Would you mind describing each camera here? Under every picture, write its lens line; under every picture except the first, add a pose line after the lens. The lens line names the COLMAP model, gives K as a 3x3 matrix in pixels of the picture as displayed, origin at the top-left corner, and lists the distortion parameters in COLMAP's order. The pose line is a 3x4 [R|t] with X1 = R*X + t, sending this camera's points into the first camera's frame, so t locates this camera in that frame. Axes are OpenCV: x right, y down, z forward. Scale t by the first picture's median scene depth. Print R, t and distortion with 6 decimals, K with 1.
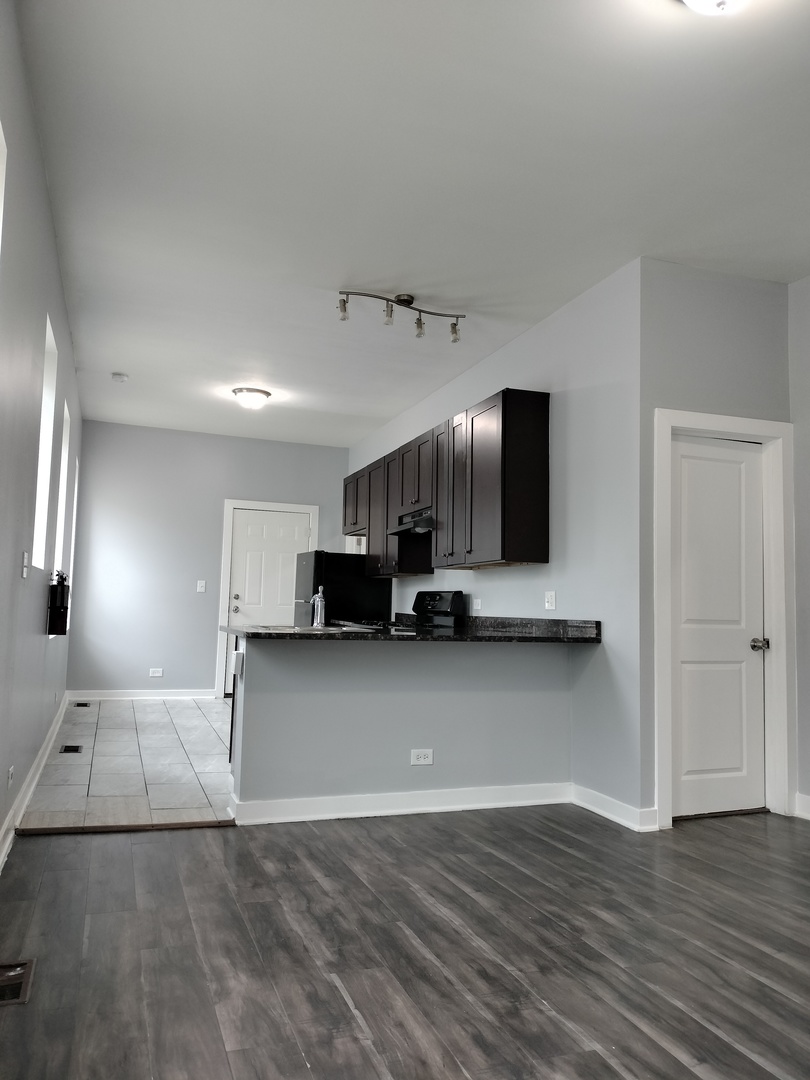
lens RADIAL K [[800.0, 0, 402.7], [0, 800.0, 534.1], [0, 0, 1]] dist [0.013416, -0.009408]
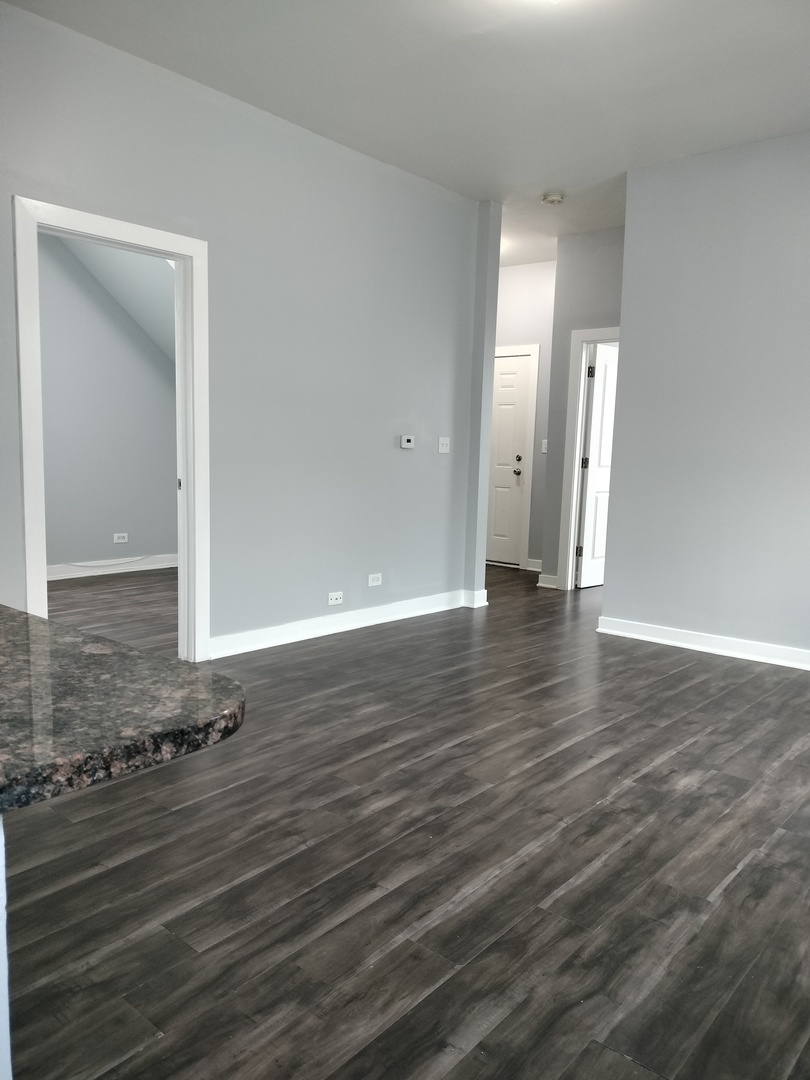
lens RADIAL K [[815.6, 0, 388.1], [0, 815.6, 541.4], [0, 0, 1]] dist [0.053044, -0.074785]
pose [[-0.477157, -0.143179, 0.867076, -0.528250], [-0.116349, 0.988246, 0.099160, 0.061934], [-0.871082, -0.053569, -0.488207, 1.407470]]
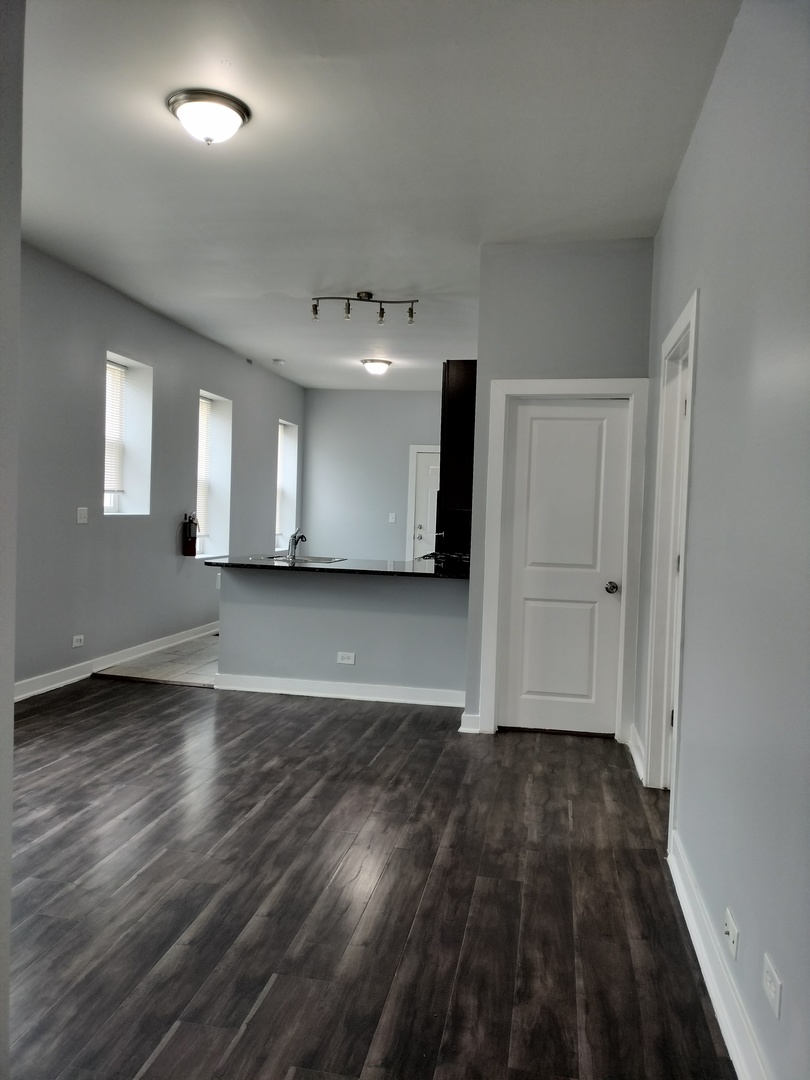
lens RADIAL K [[776.9, 0, 405.0], [0, 776.9, 540.0], [0, 0, 1]] dist [0.042549, -0.071652]
pose [[0.866538, 0.021543, -0.498646, 1.105712], [0.033564, 0.994291, 0.101283, -0.065353], [0.497981, -0.104502, 0.860868, -0.064500]]
